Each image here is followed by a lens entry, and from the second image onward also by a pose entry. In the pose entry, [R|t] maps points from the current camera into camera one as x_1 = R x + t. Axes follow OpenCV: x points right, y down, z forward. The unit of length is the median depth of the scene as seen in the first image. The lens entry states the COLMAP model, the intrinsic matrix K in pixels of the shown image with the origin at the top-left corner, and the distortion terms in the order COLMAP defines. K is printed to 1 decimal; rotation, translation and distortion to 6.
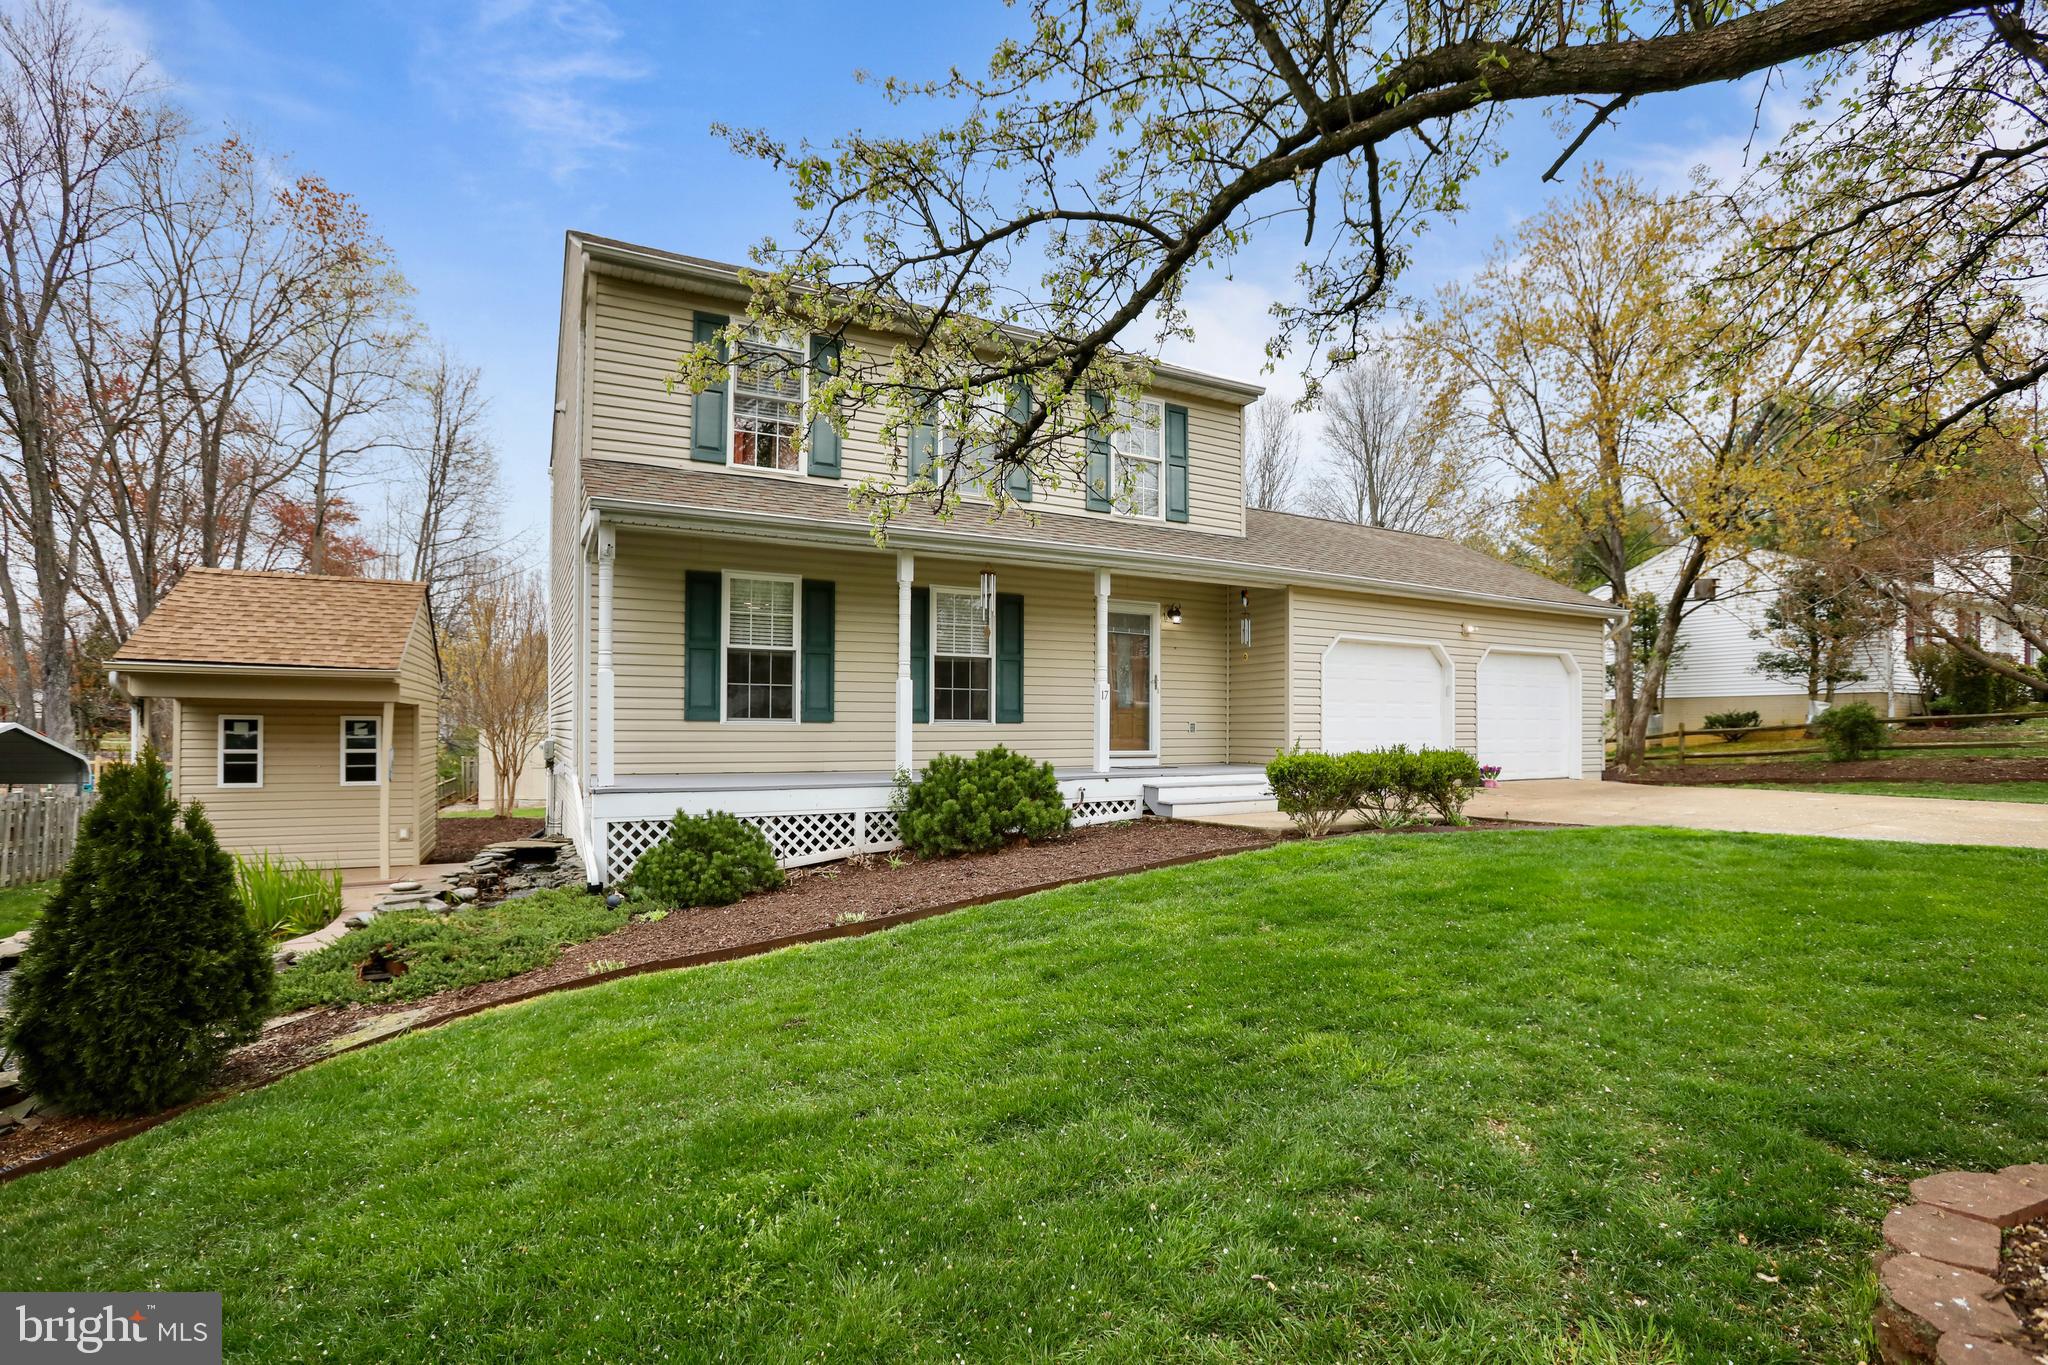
lens RADIAL K [[936.3, 0, 1019.5], [0, 936.3, 688.2], [0, 0, 1]] dist [-0.083772, 0.037065]
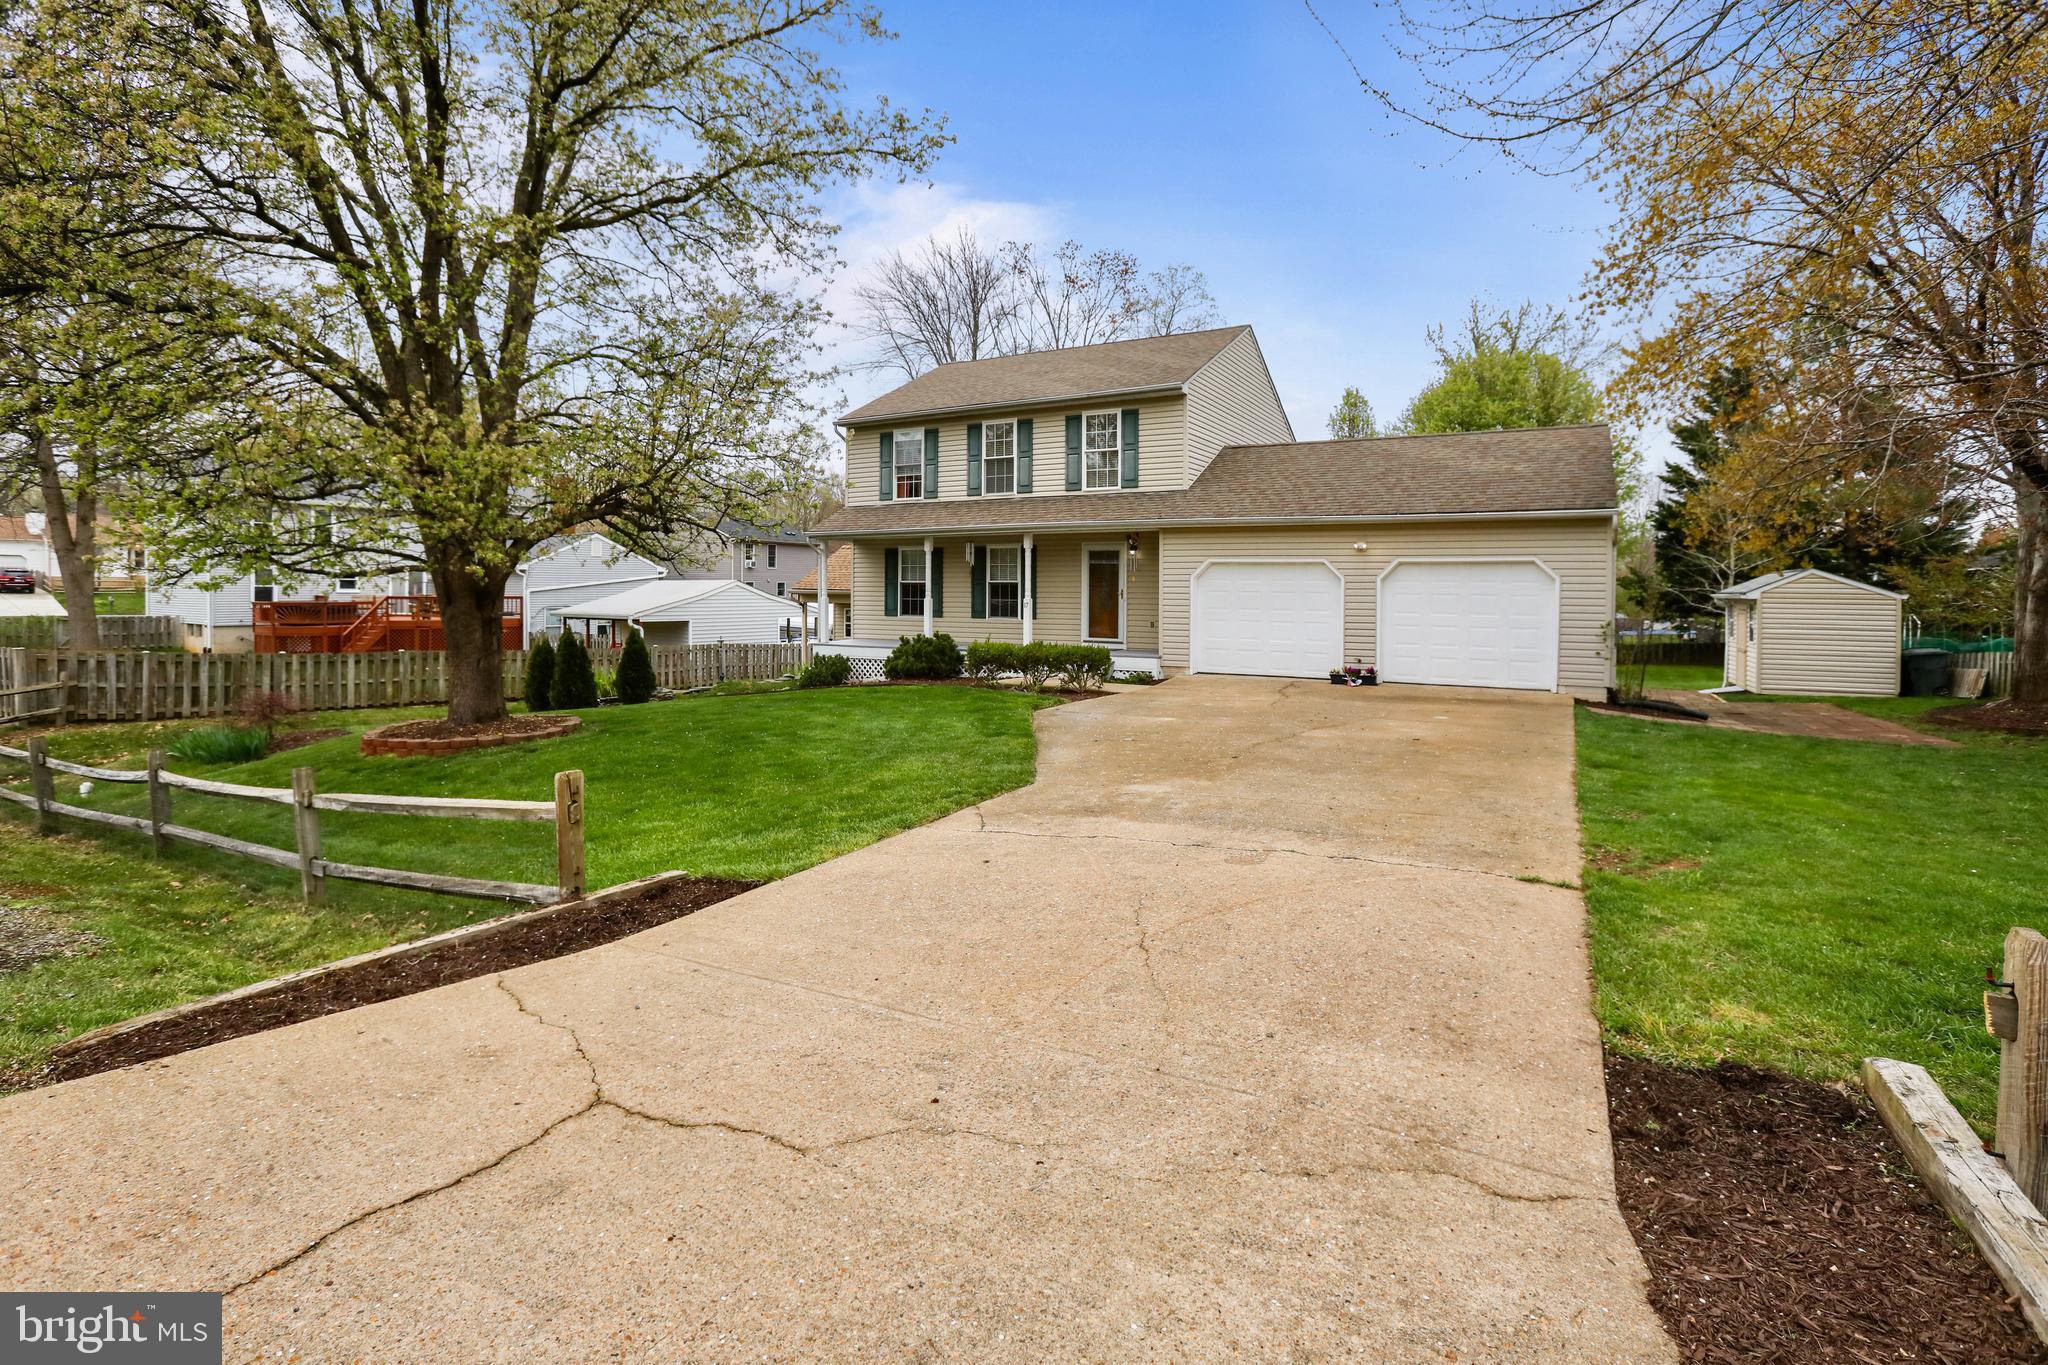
lens RADIAL K [[936.3, 0, 1019.5], [0, 936.3, 688.2], [0, 0, 1]] dist [-0.083772, 0.037065]
pose [[0.526505, 0.070018, -0.847284, 1.611373], [-0.001628, 0.996684, 0.081352, 0.026628], [0.850170, -0.041453, 0.524873, 0.049972]]
